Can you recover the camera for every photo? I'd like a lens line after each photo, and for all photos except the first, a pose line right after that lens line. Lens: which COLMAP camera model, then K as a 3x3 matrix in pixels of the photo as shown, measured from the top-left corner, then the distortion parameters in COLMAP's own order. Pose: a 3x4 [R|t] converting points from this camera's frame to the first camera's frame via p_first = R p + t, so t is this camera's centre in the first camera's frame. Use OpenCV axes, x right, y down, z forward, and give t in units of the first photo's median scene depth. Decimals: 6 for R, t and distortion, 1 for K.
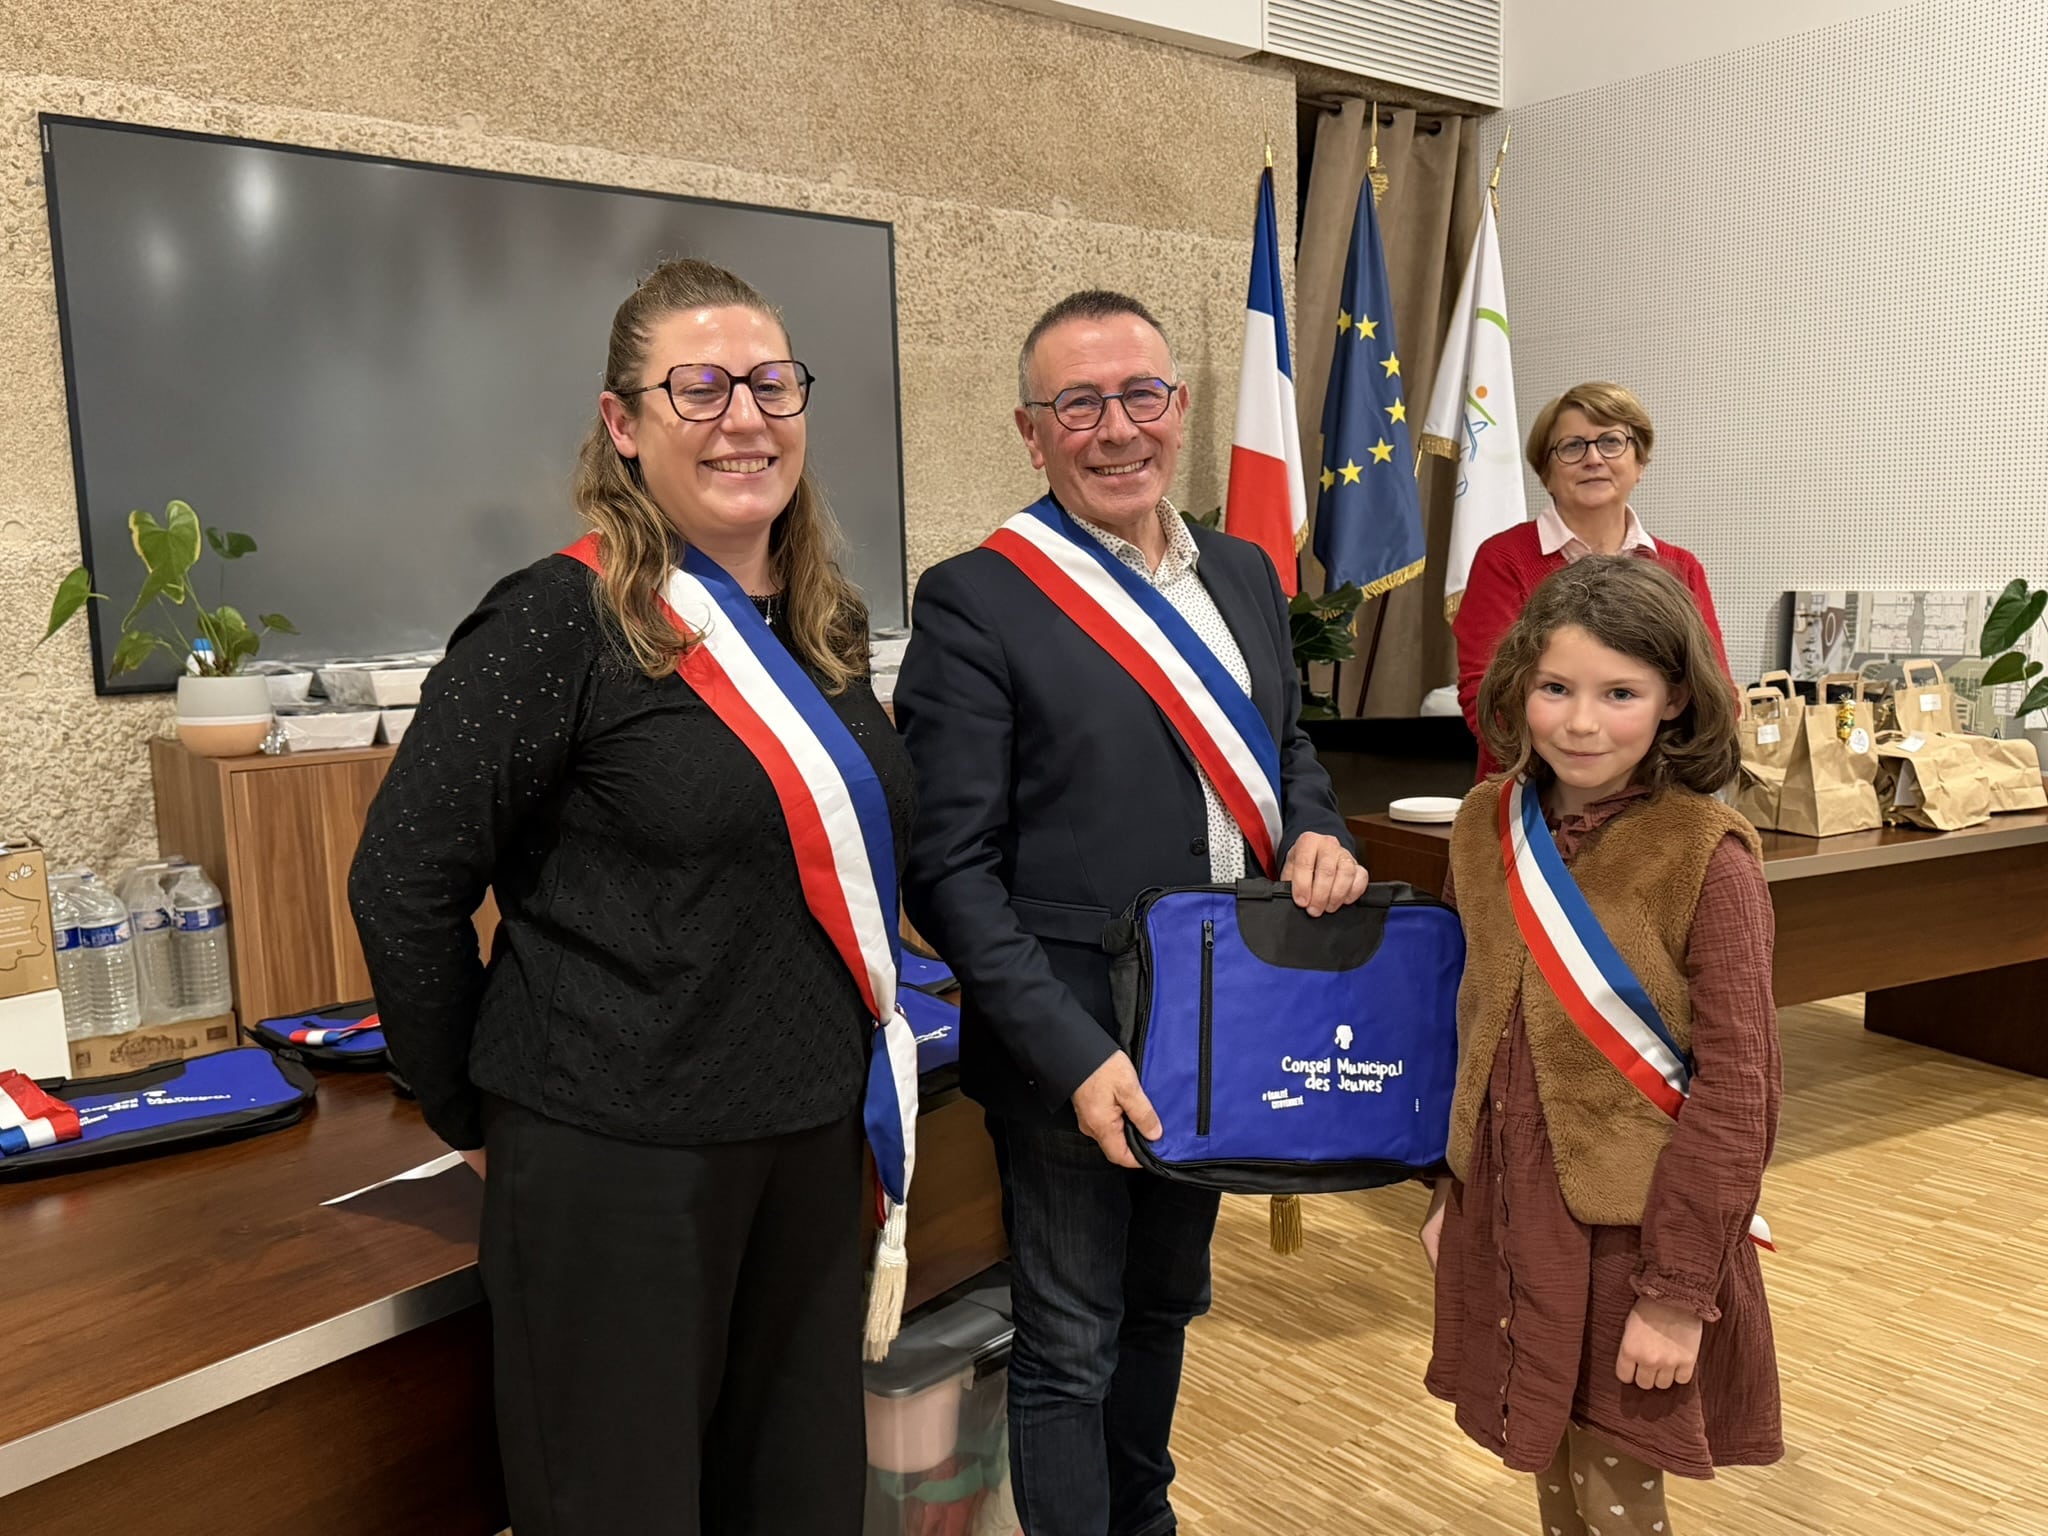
lens RADIAL K [[1672.1, 0, 1019.6], [0, 1672.1, 769.3], [0, 0, 1]] dist [0.042204, -0.043749]
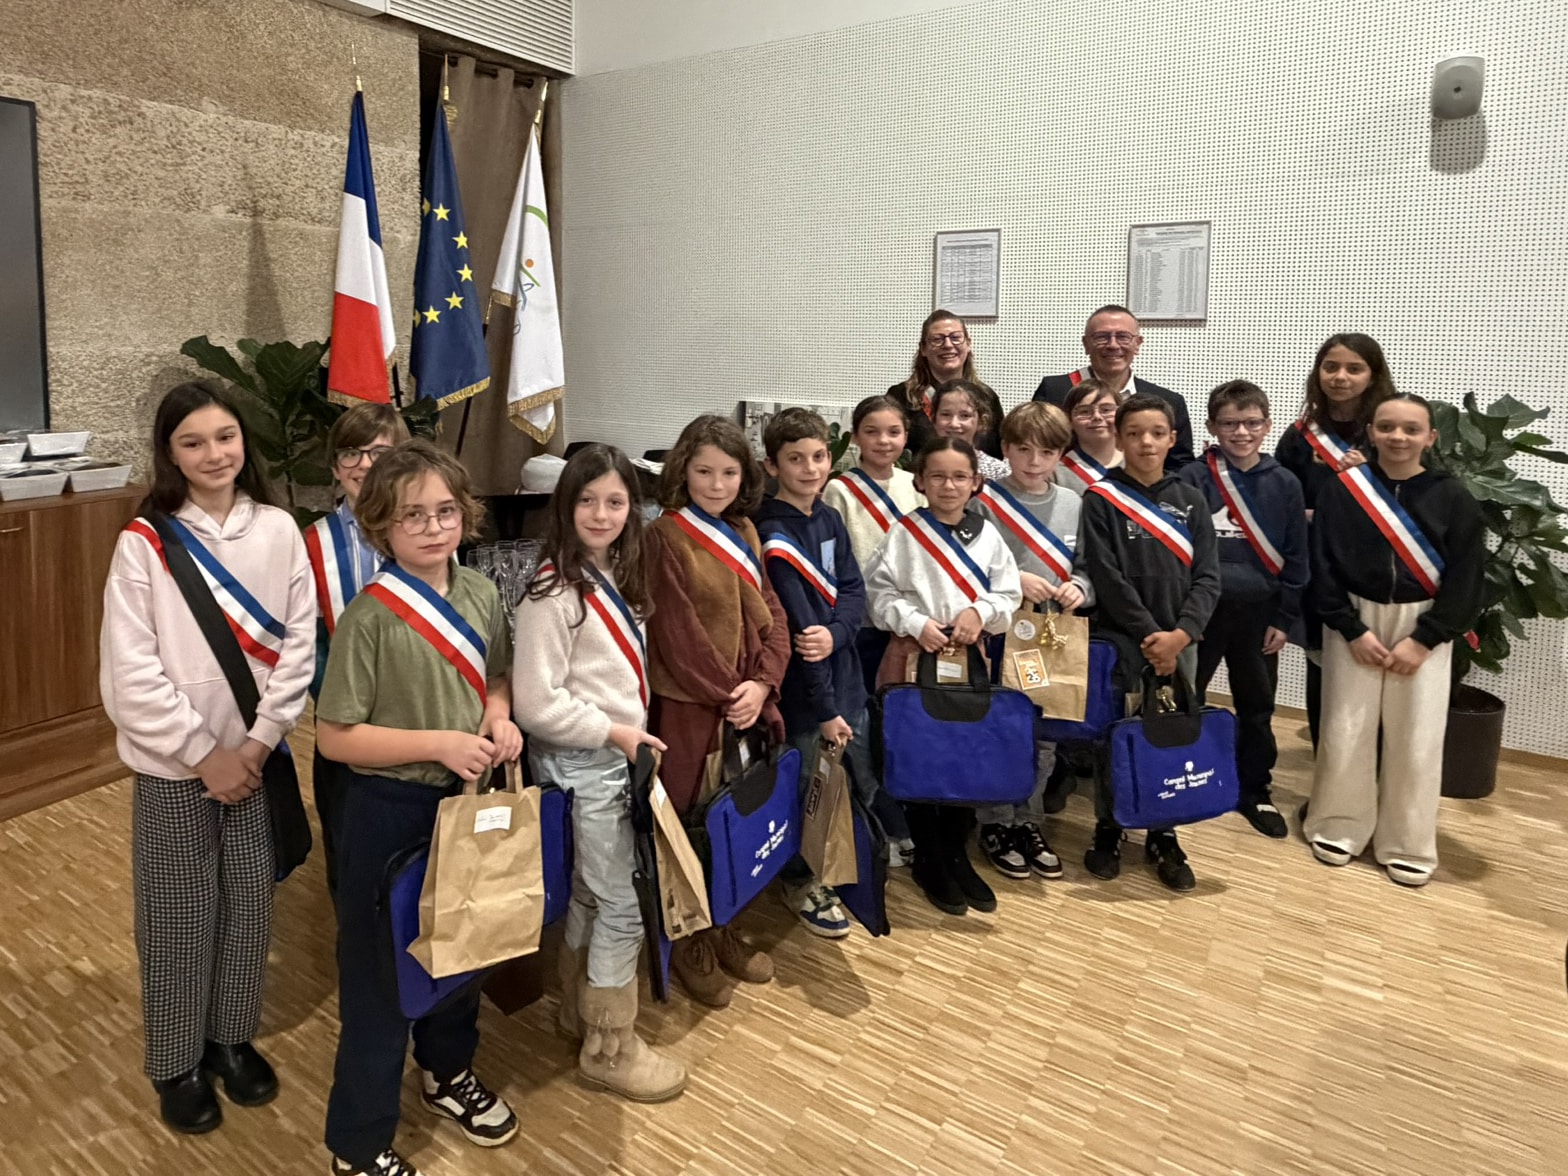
lens RADIAL K [[984.8, 0, 685.5], [0, 984.8, 405.4], [0, 0, 1]] dist [0.007801, 0.001650]
pose [[0.960437, 0.014175, 0.278136, 0.216239], [0.000926, 0.998536, -0.054086, -0.073737], [-0.278496, 0.052204, 0.959018, 0.211196]]
